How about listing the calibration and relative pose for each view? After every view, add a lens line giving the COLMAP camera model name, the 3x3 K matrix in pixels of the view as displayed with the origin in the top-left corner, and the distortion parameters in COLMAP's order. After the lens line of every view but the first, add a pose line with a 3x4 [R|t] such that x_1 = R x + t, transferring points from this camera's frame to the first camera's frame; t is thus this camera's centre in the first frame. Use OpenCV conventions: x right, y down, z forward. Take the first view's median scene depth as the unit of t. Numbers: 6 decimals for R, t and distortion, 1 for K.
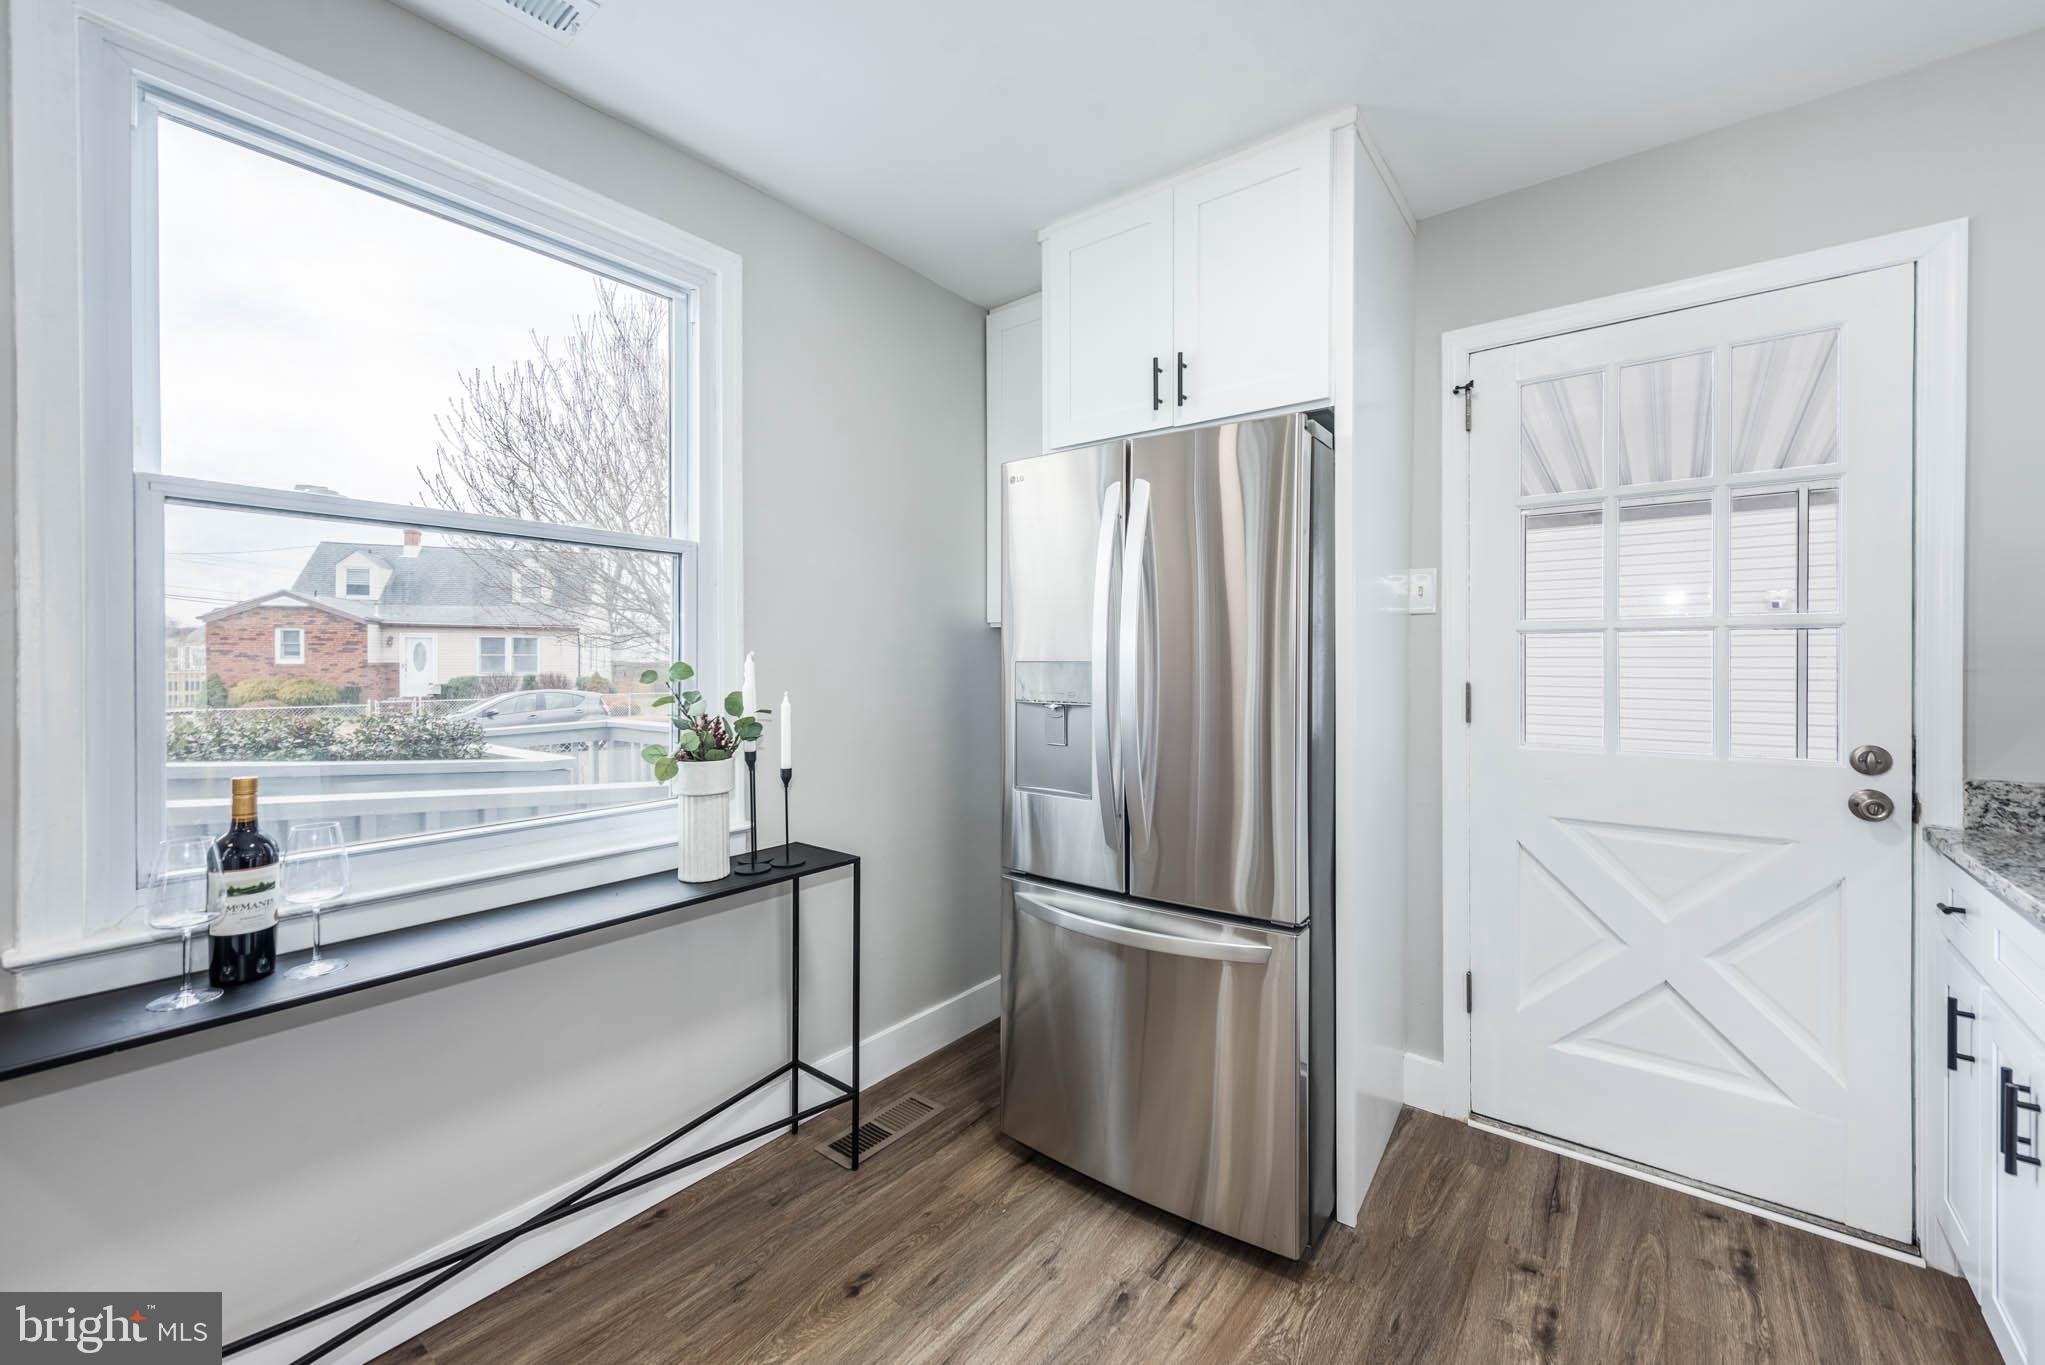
lens RADIAL K [[823.7, 0, 1024.1], [0, 823.7, 671.6], [0, 0, 1]] dist [-0.000695, 0.000058]
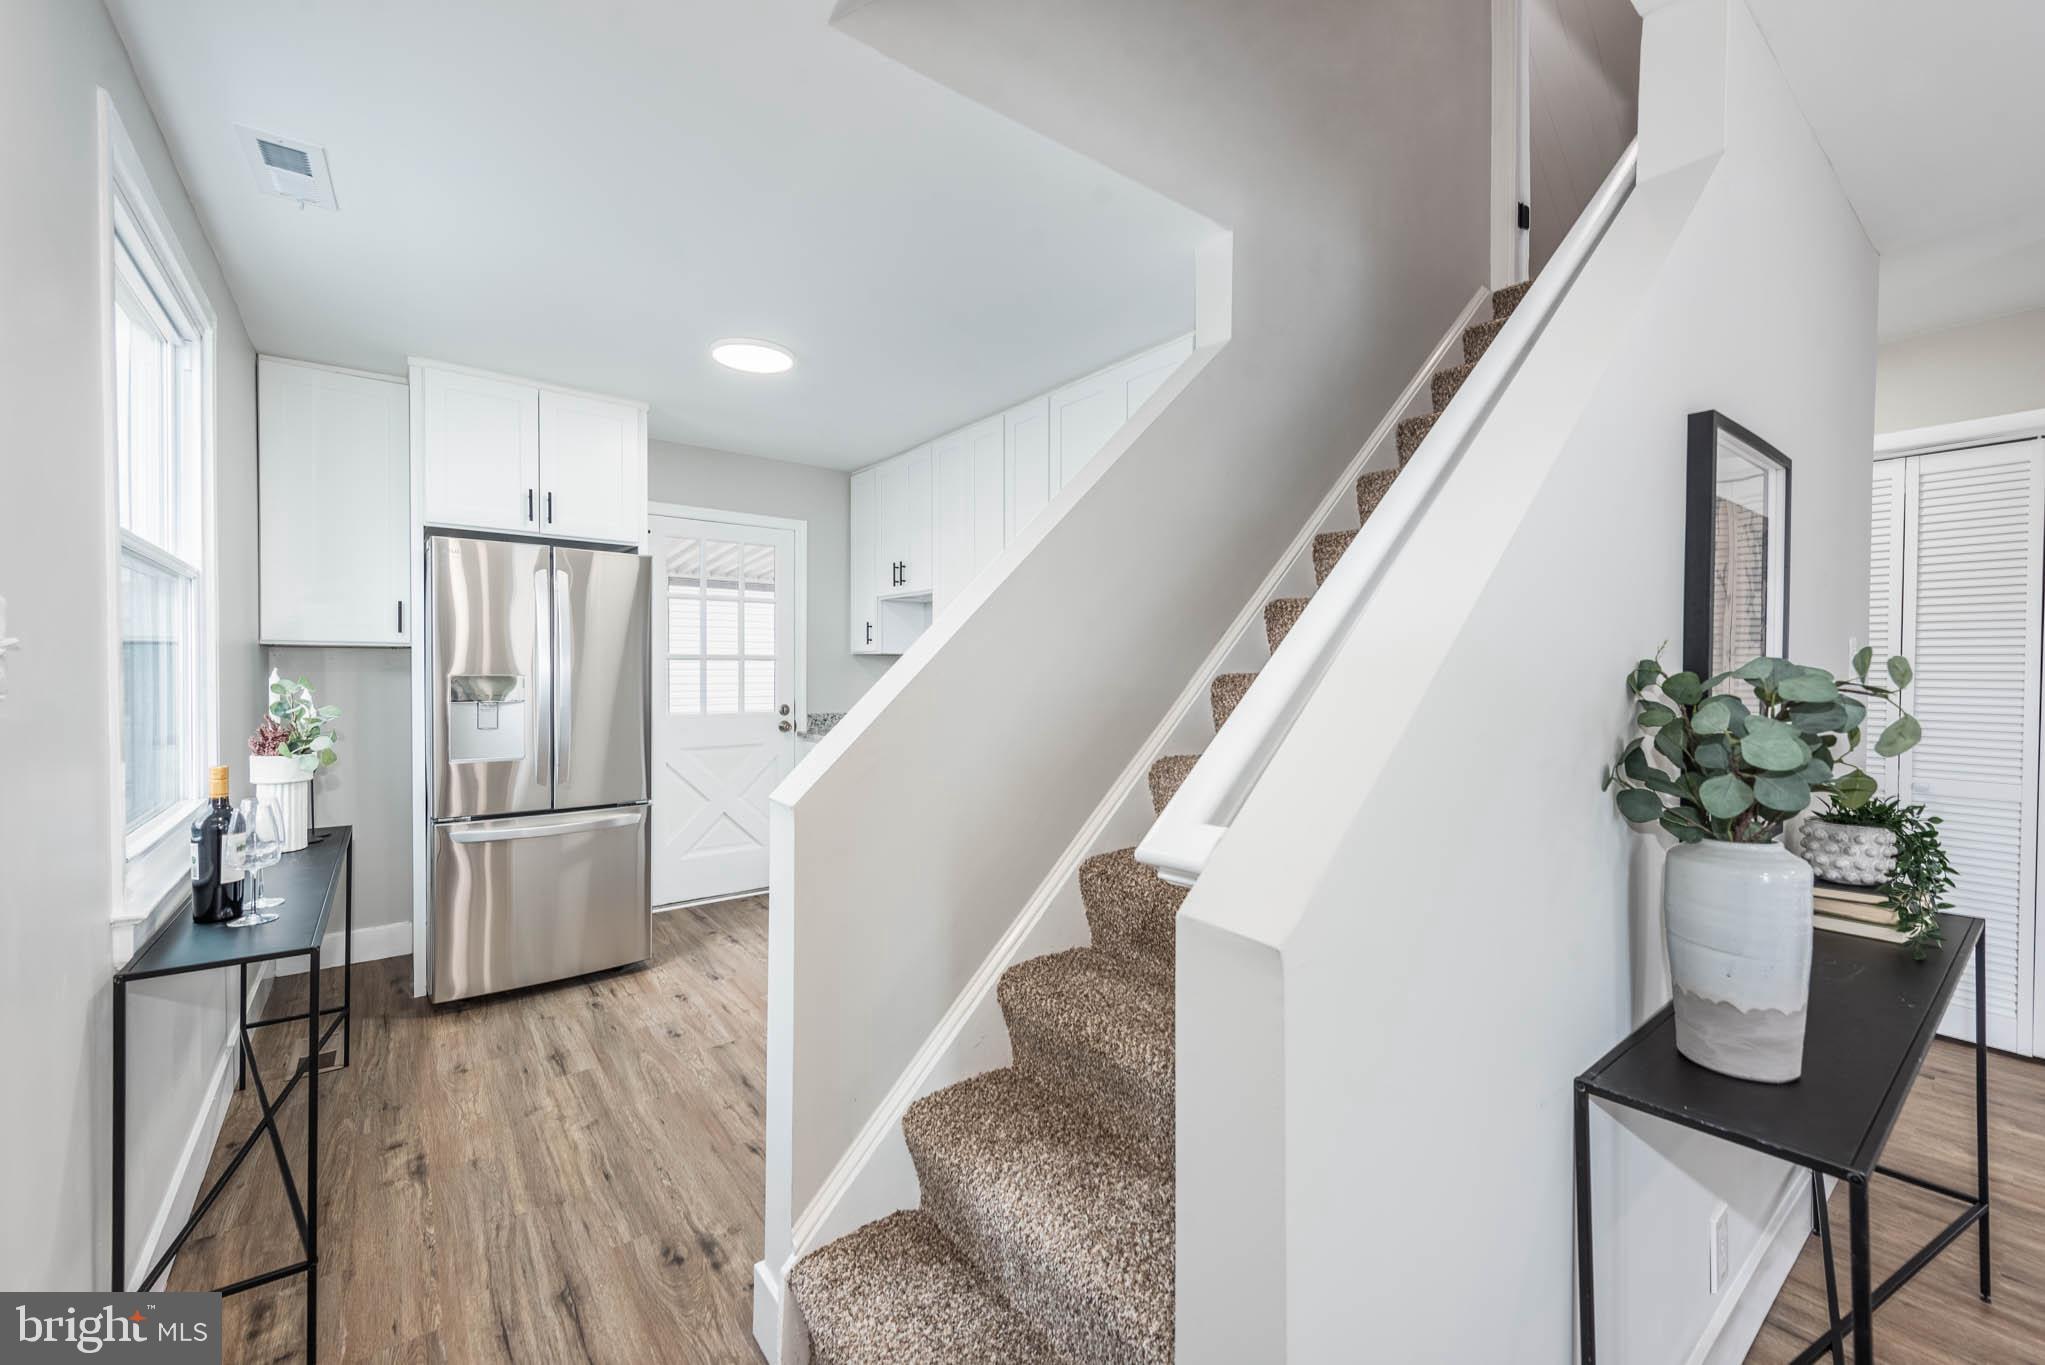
lens RADIAL K [[823.7, 0, 1021.3], [0, 823.7, 676.8], [0, 0, 1]] dist [-0.000695, 0.000058]
pose [[0.241864, -0.004369, 0.970300, -1.409296], [0.006935, 0.999972, 0.002774, -0.002525], [-0.970285, 0.006058, 0.241887, -0.410854]]
